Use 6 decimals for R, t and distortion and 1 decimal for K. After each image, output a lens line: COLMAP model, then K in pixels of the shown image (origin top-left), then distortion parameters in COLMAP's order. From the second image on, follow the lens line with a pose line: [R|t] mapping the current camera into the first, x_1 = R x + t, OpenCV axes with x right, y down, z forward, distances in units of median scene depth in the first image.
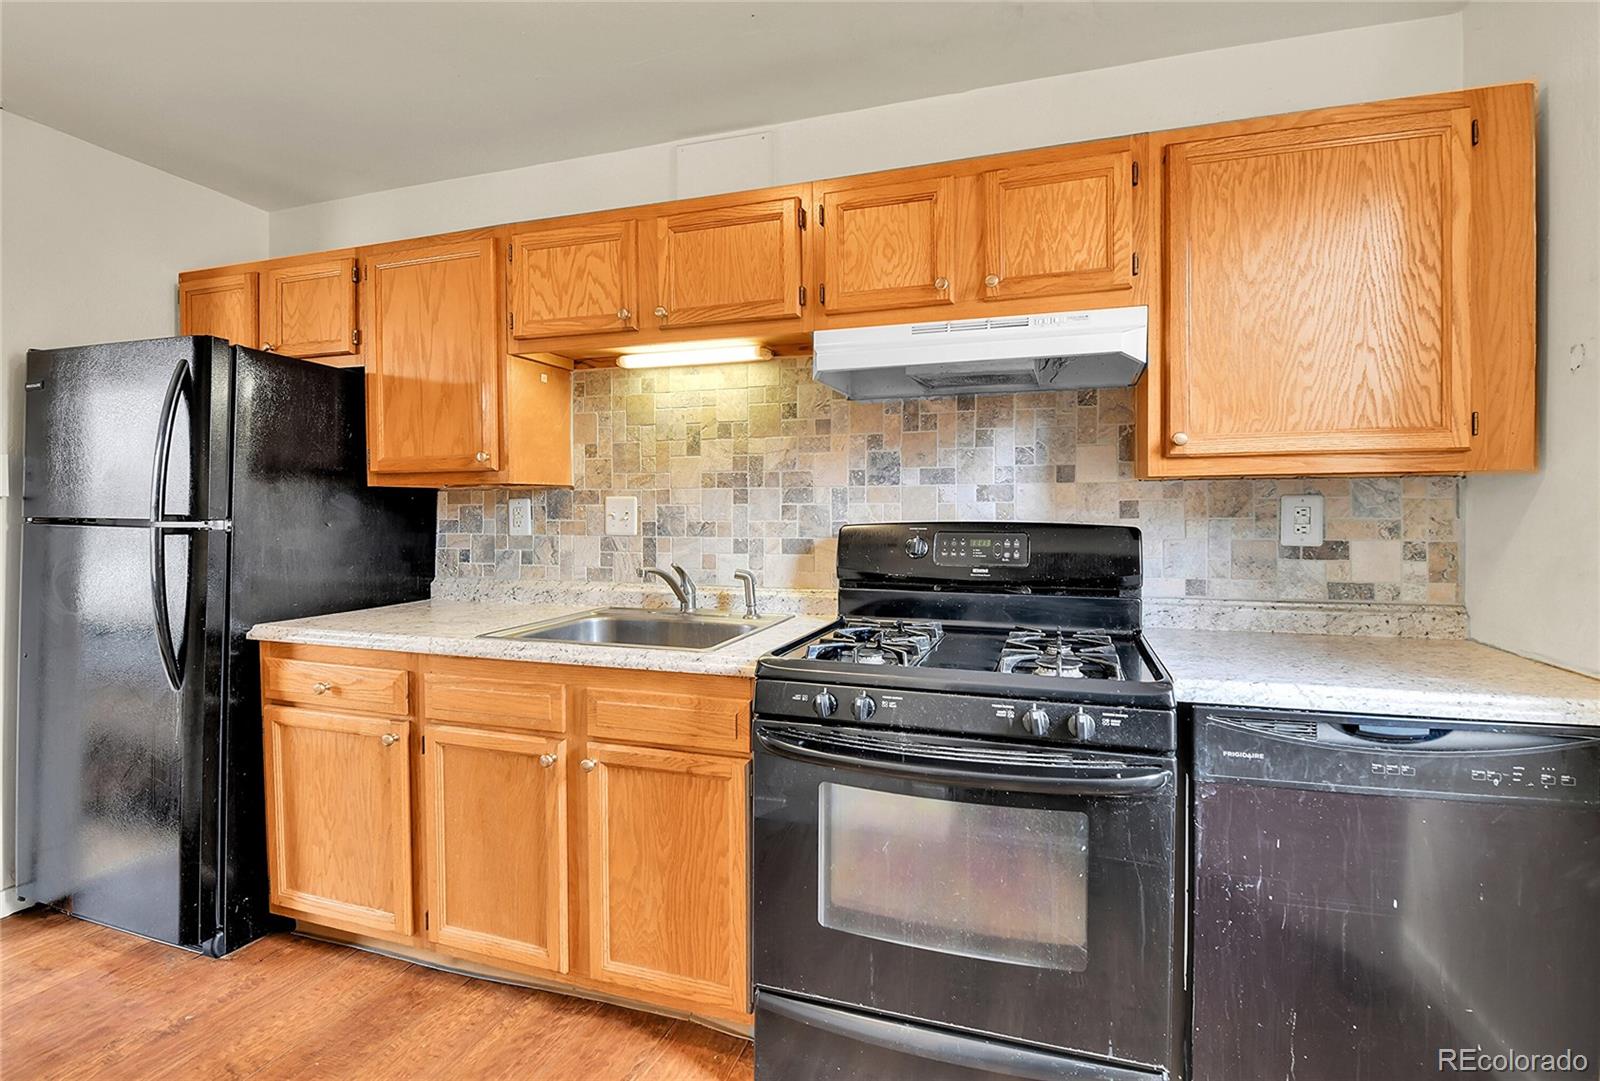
lens RADIAL K [[716.7, 0, 802.4], [0, 716.7, 521.7], [0, 0, 1]] dist [-0.016790, -0.000057]
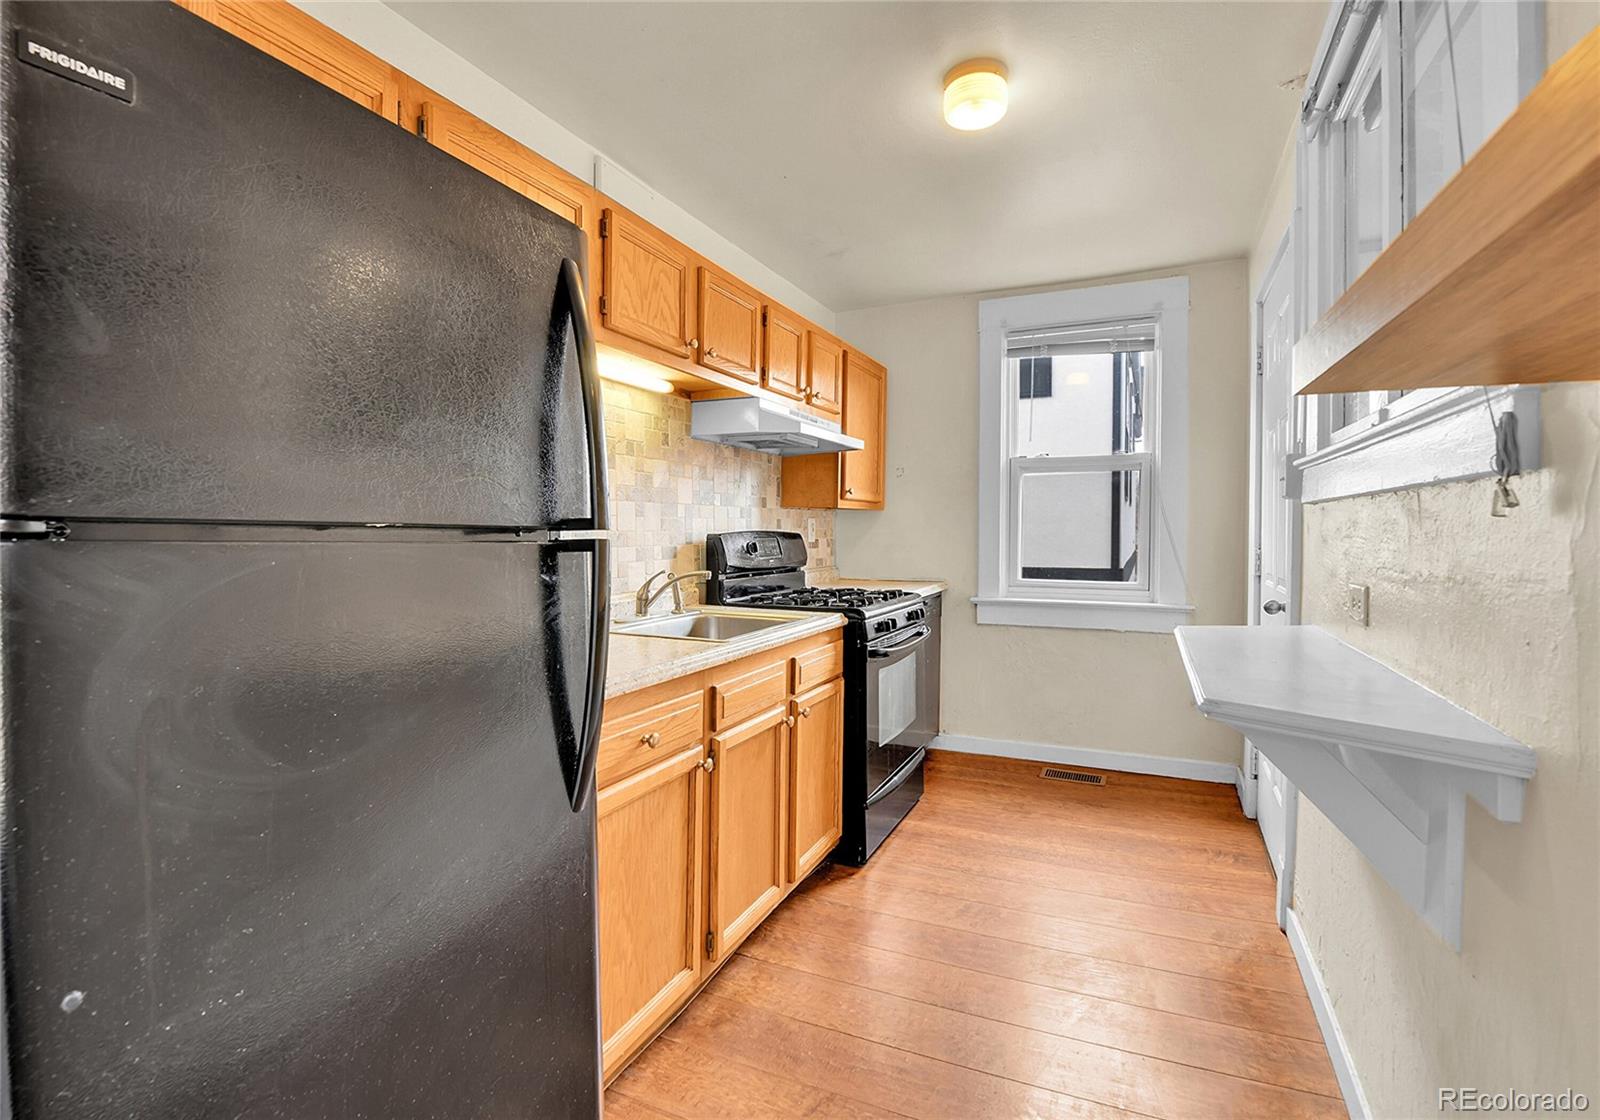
lens RADIAL K [[788.9, 0, 800.0], [0, 788.9, 560.0], [0, 0, 1]] dist [-0.000252, -0.000016]
pose [[0.102422, -0.035985, 0.994090, -1.483898], [0.011848, 0.999319, 0.034953, 0.004293], [-0.994671, 0.008198, 0.102778, 0.723560]]
